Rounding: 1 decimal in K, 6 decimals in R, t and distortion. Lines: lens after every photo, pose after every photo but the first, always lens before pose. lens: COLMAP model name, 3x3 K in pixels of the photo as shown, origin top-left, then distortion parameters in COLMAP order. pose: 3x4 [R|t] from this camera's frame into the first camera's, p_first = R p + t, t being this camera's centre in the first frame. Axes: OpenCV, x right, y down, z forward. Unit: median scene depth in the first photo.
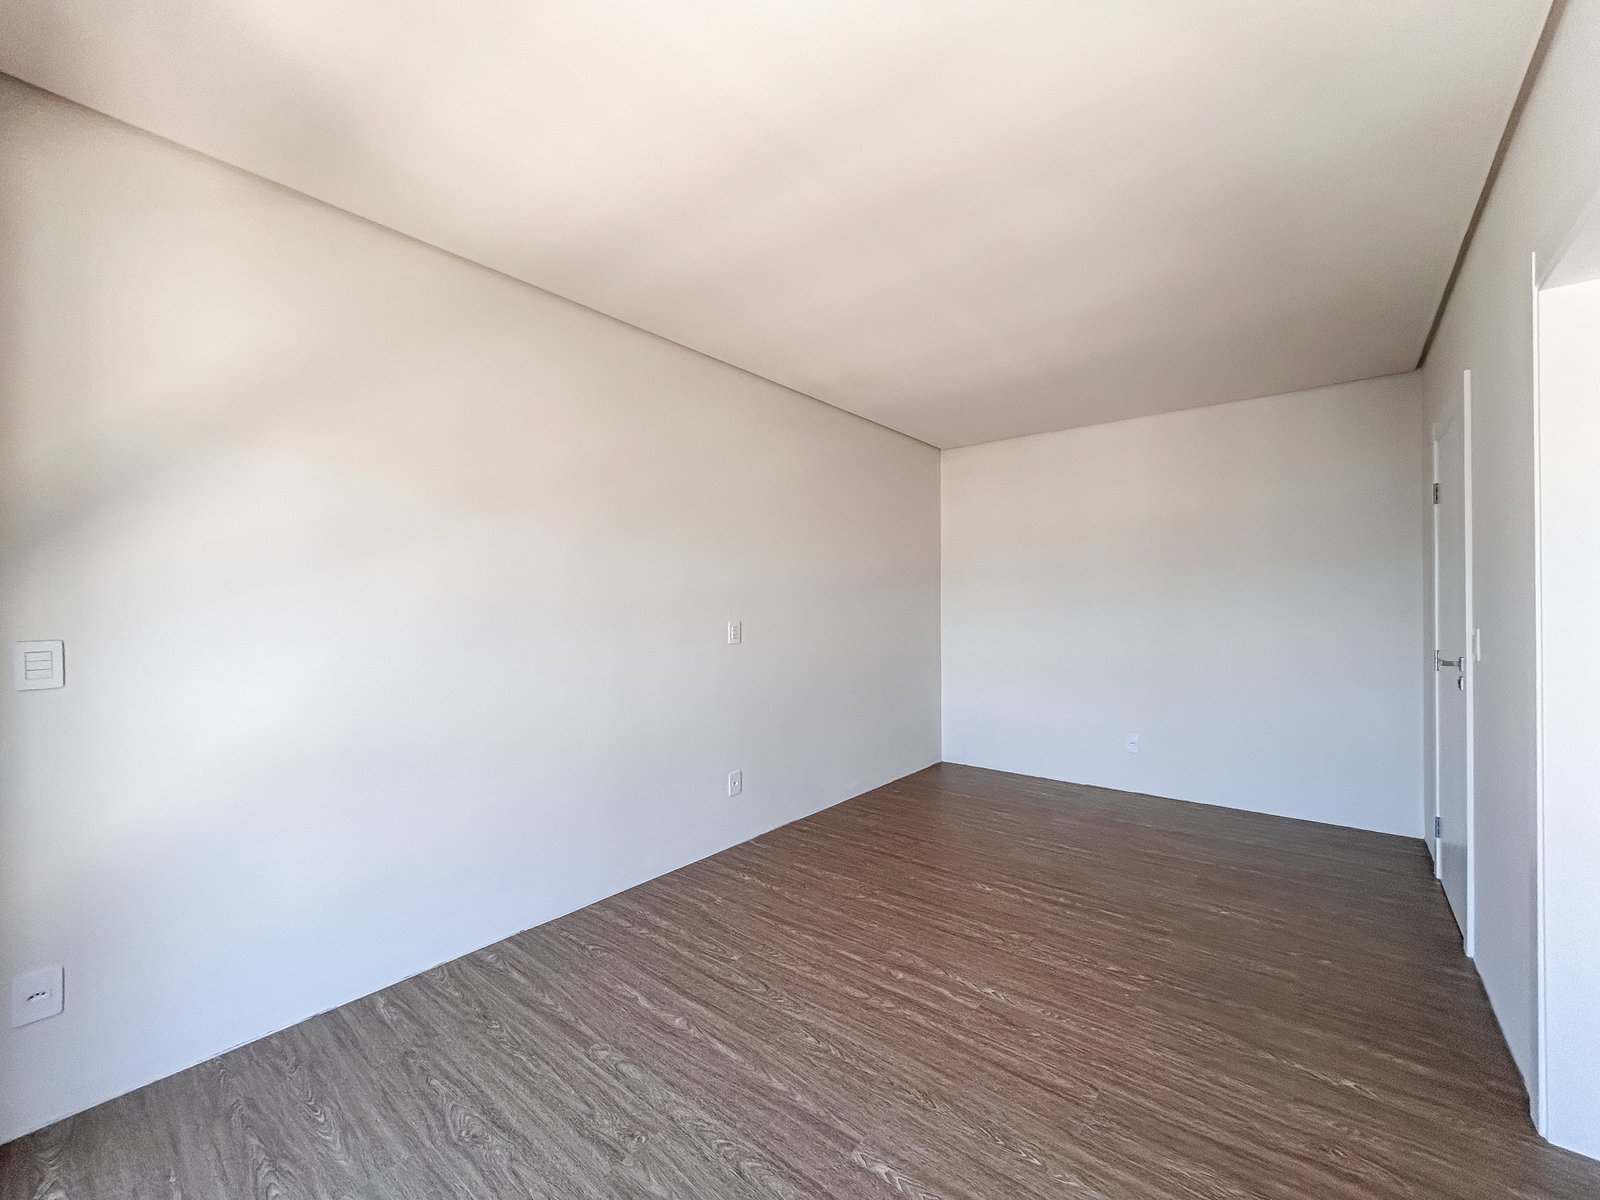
lens RADIAL K [[647.7, 0, 795.9], [0, 647.7, 600.7], [0, 0, 1]] dist [-0.007467, 0.003220]
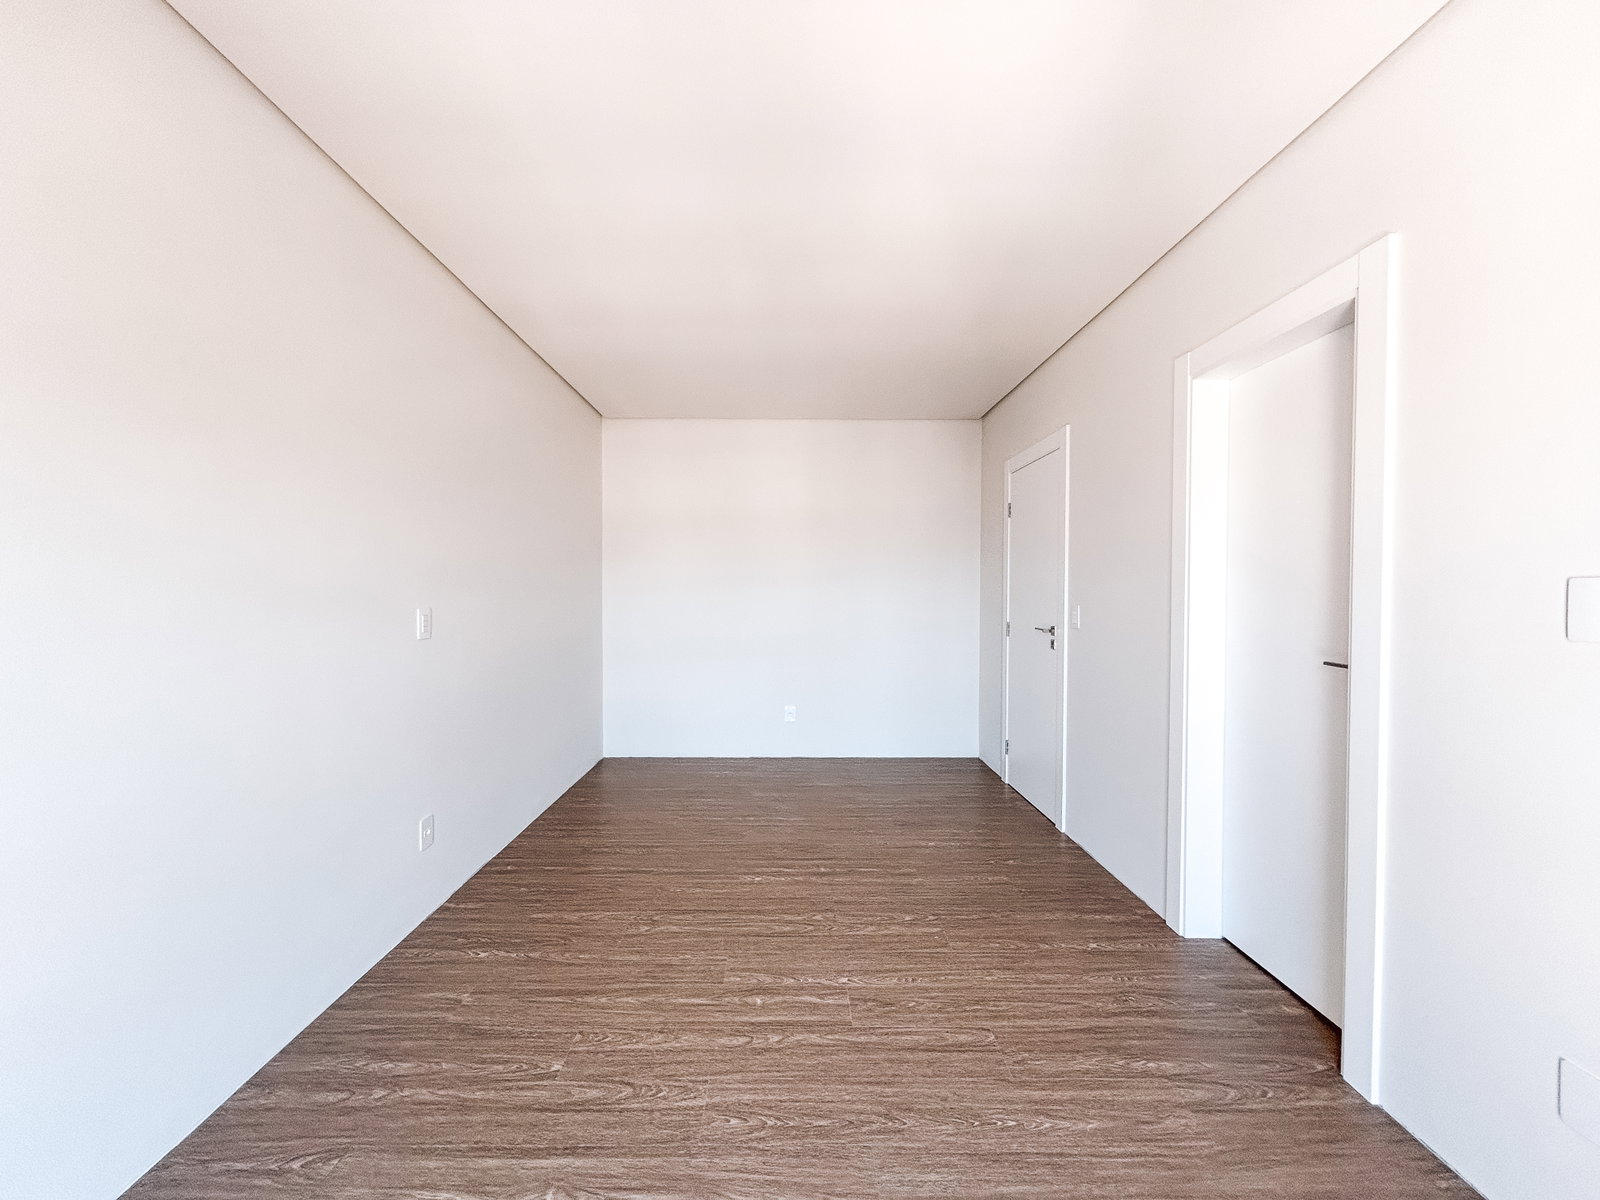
lens RADIAL K [[647.7, 0, 794.7], [0, 647.7, 600.6], [0, 0, 1]] dist [-0.007467, 0.003220]
pose [[0.769893, -0.004118, 0.638160, -0.334767], [-0.010505, 0.999762, 0.019125, 0.010389], [-0.638087, -0.021428, 0.769666, 0.270142]]
